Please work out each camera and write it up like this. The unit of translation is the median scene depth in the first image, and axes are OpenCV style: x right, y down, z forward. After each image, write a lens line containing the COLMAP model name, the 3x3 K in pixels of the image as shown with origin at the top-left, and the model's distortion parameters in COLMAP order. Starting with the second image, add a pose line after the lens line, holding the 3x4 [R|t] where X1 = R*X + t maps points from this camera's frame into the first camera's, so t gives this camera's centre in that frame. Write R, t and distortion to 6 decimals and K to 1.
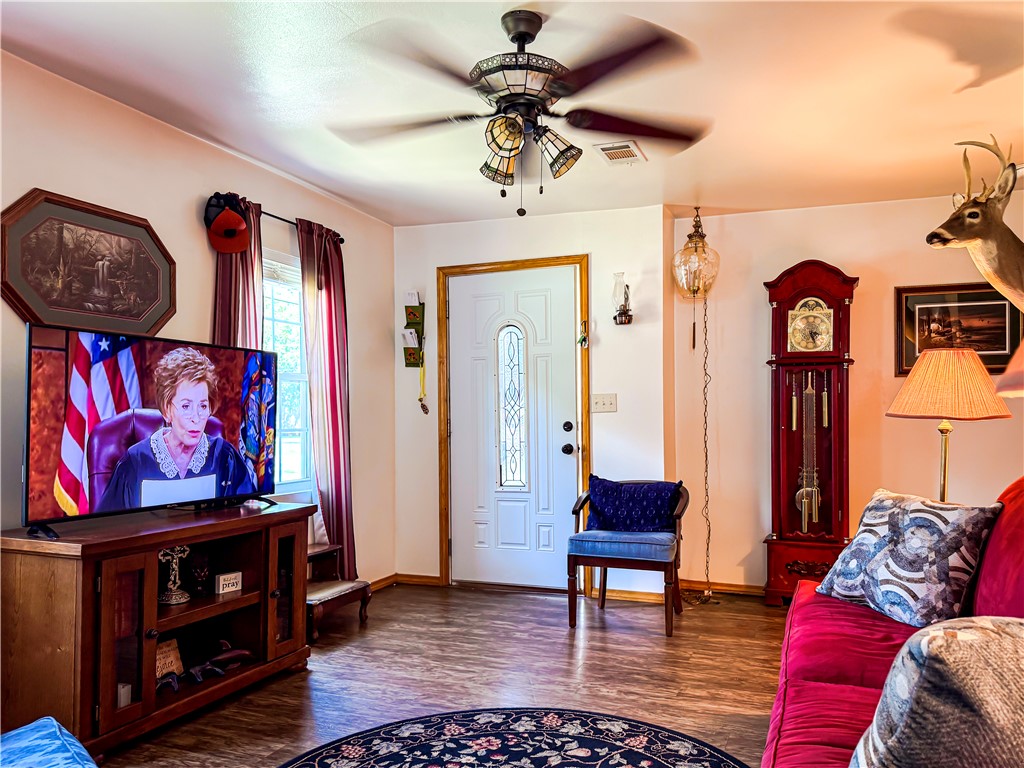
lens RADIAL K [[762.5, 0, 600.8], [0, 762.5, 420.6], [0, 0, 1]] dist [-0.001696, -0.002024]
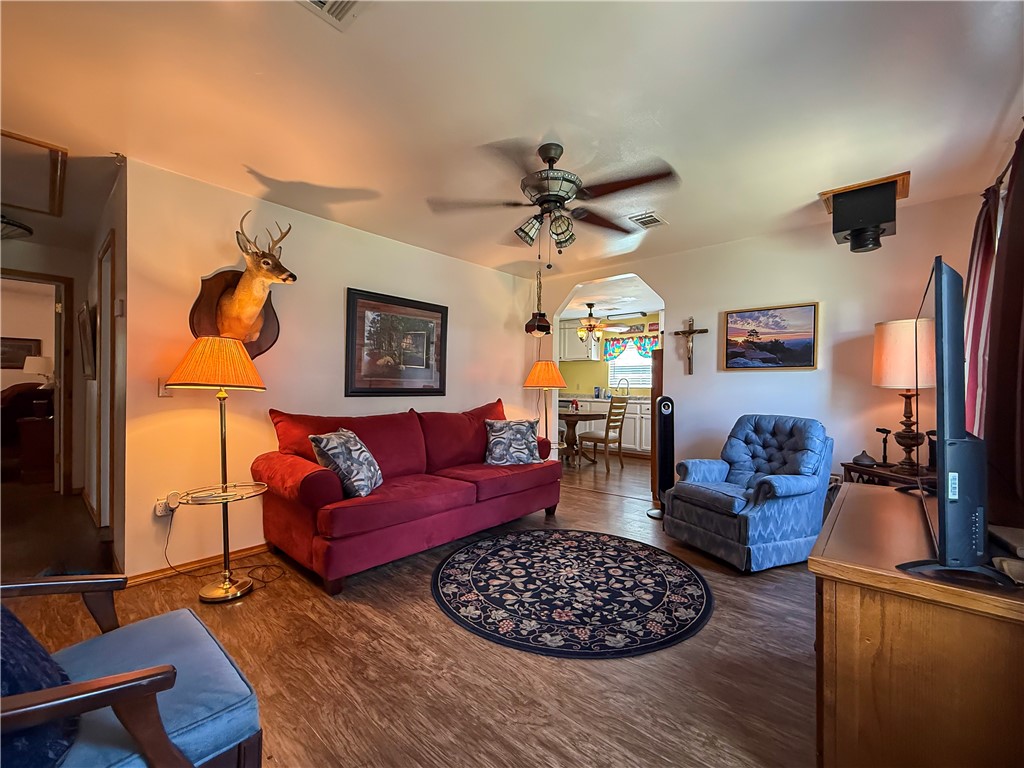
lens RADIAL K [[413.5, 0, 509.9], [0, 413.5, 392.9], [0, 0, 1]] dist [0.000486, 0.000099]
pose [[-0.902677, -0.013303, 0.430113, -0.379064], [-0.007140, 0.999847, 0.015940, -0.013351], [-0.430260, 0.011318, -0.902634, 1.686204]]
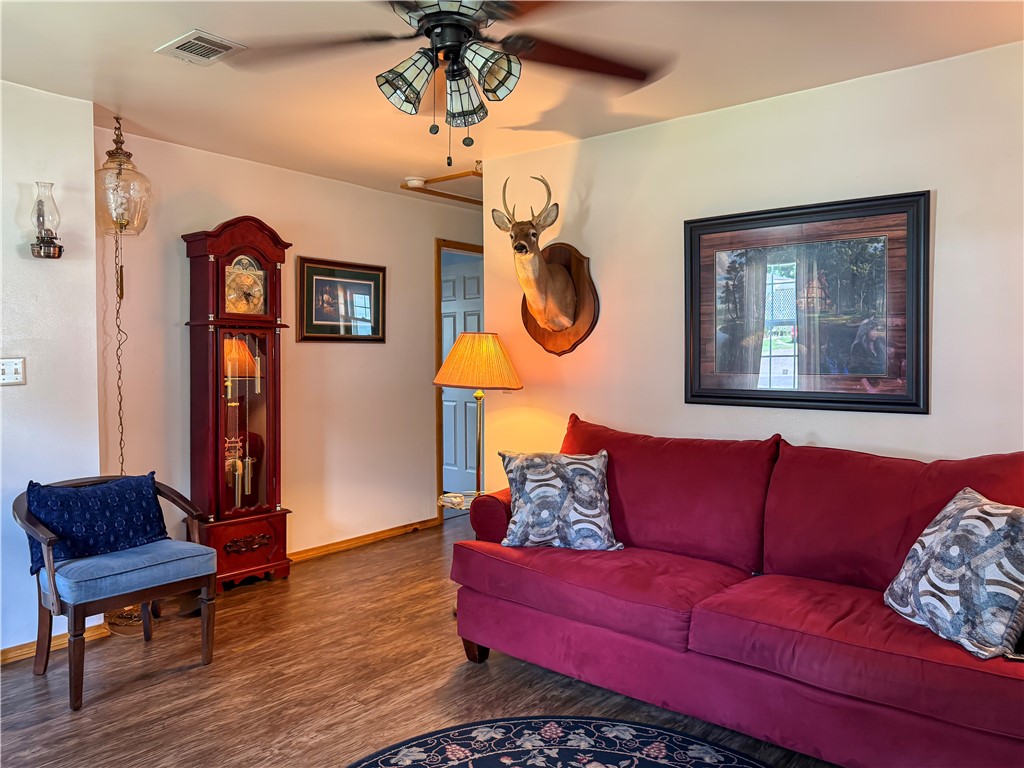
lens RADIAL K [[727.4, 0, 519.1], [0, 727.4, 375.2], [0, 0, 1]] dist [0.074796, -0.111072]
pose [[0.370049, -0.019037, 0.928817, -0.730593], [0.000101, 0.999791, 0.020452, -0.055310], [-0.929012, -0.007474, 0.369974, 0.586456]]
